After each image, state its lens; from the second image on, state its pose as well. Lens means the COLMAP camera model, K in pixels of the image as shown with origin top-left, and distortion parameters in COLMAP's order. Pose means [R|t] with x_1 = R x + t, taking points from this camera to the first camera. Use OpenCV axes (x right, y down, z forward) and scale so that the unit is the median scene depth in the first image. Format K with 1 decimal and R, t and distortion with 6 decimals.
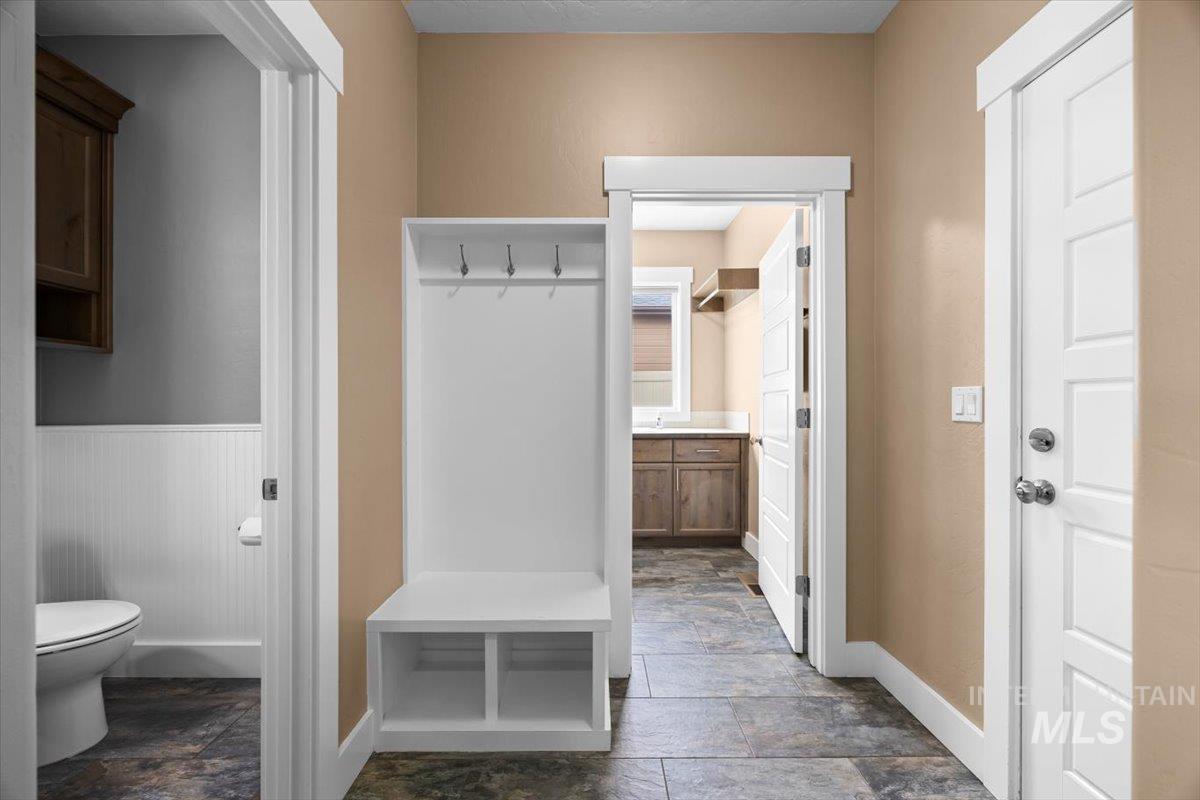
lens RADIAL K [[458.4, 0, 596.6], [0, 458.4, 402.7], [0, 0, 1]] dist [-0.001908, -0.000048]
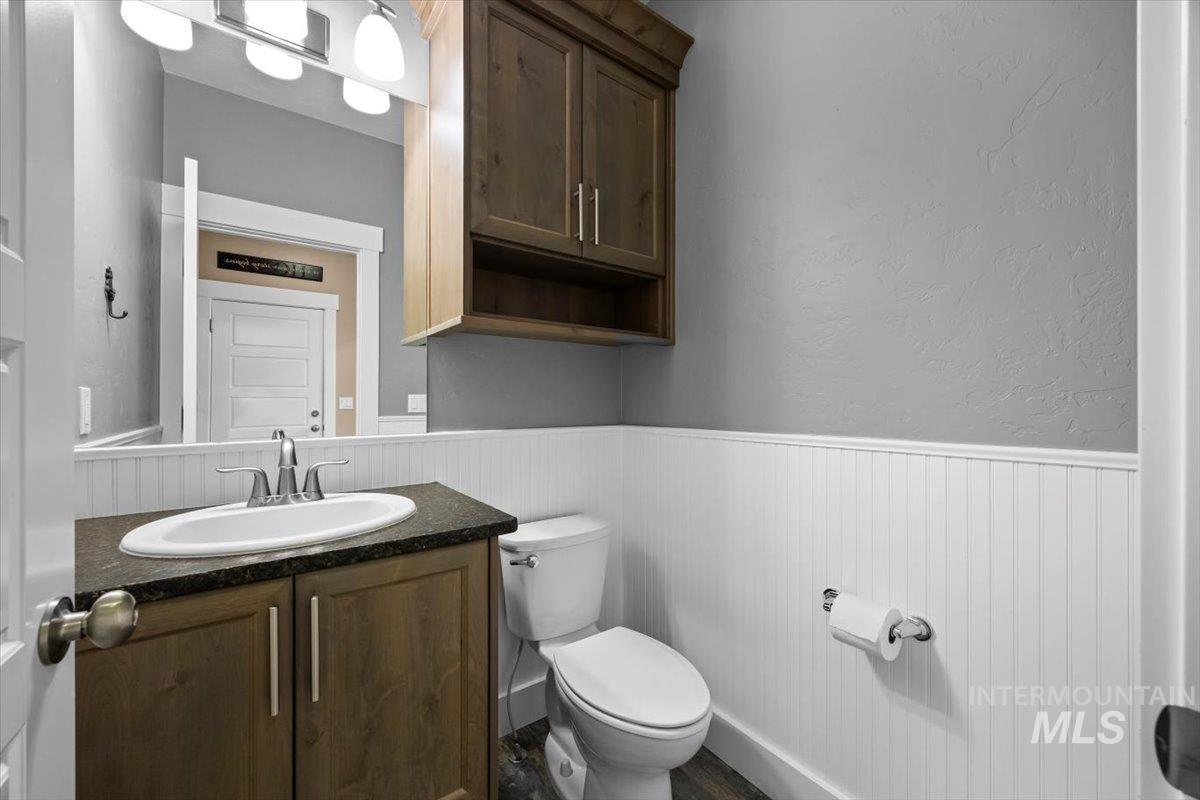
lens RADIAL K [[458.4, 0, 596.6], [0, 458.4, 402.7], [0, 0, 1]] dist [-0.001908, -0.000048]
pose [[0.565848, -0.003581, -0.824502, -0.433961], [-0.000745, 0.999988, -0.004854, 0.010179], [0.824510, 0.003361, 0.565838, 0.393141]]
